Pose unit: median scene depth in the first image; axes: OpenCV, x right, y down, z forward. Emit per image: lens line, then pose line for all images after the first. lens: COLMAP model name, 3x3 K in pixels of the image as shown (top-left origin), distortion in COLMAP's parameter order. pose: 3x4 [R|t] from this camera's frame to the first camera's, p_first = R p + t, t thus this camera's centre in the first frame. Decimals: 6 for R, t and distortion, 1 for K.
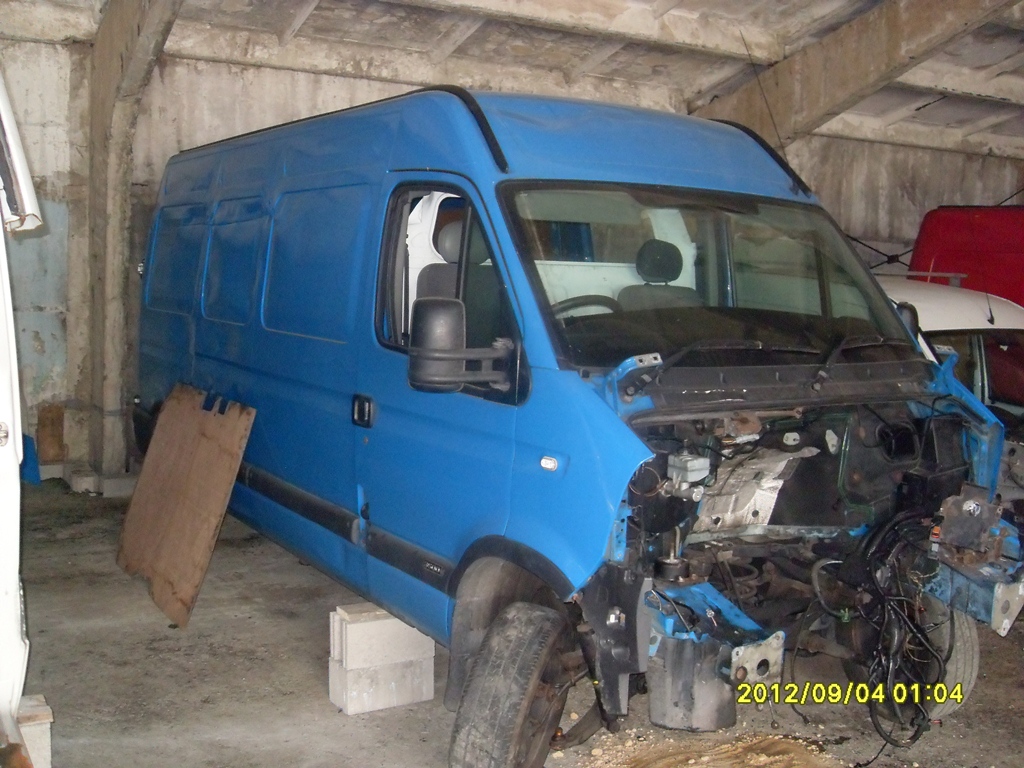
lens RADIAL K [[1140.9, 0, 503.6], [0, 1140.9, 390.7], [0, 0, 1]] dist [-0.130082, 0.000000]
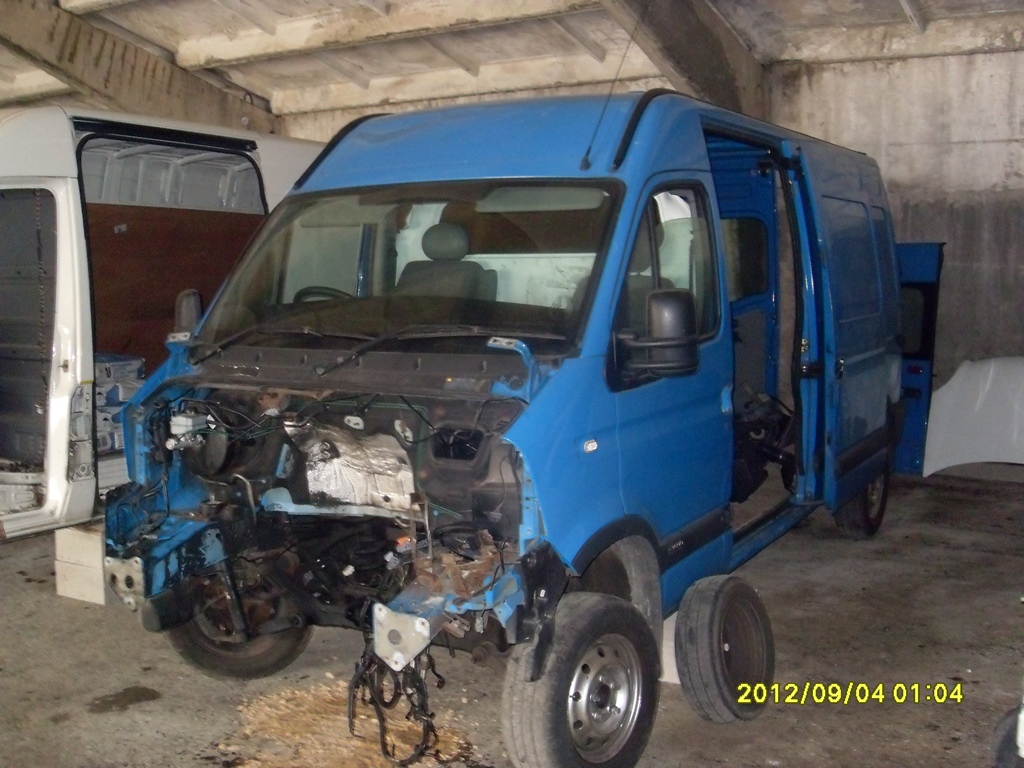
lens RADIAL K [[1139.0, 0, 515.3], [0, 1139.0, 389.5], [0, 0, 1]] dist [-0.108895, 0.000000]
pose [[0.466723, 0.070349, -0.881601, 0.504935], [-0.072631, 0.996513, 0.041067, -0.016663], [0.881416, 0.044865, 0.470205, 0.260730]]
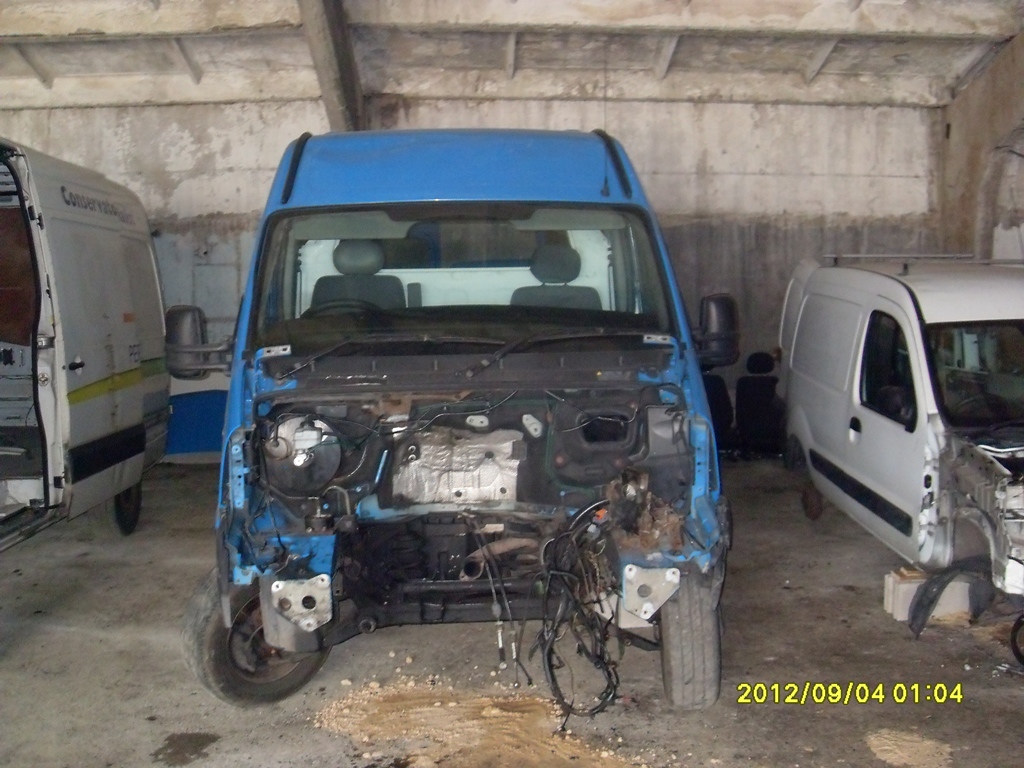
lens RADIAL K [[1140.9, 0, 510.1], [0, 1140.9, 392.1], [0, 0, 1]] dist [-0.130082, 0.000000]
pose [[0.885957, 0.008386, -0.463691, 0.329239], [-0.010525, 0.999943, -0.002024, 0.006422], [0.463647, 0.006674, 0.885995, 0.005549]]
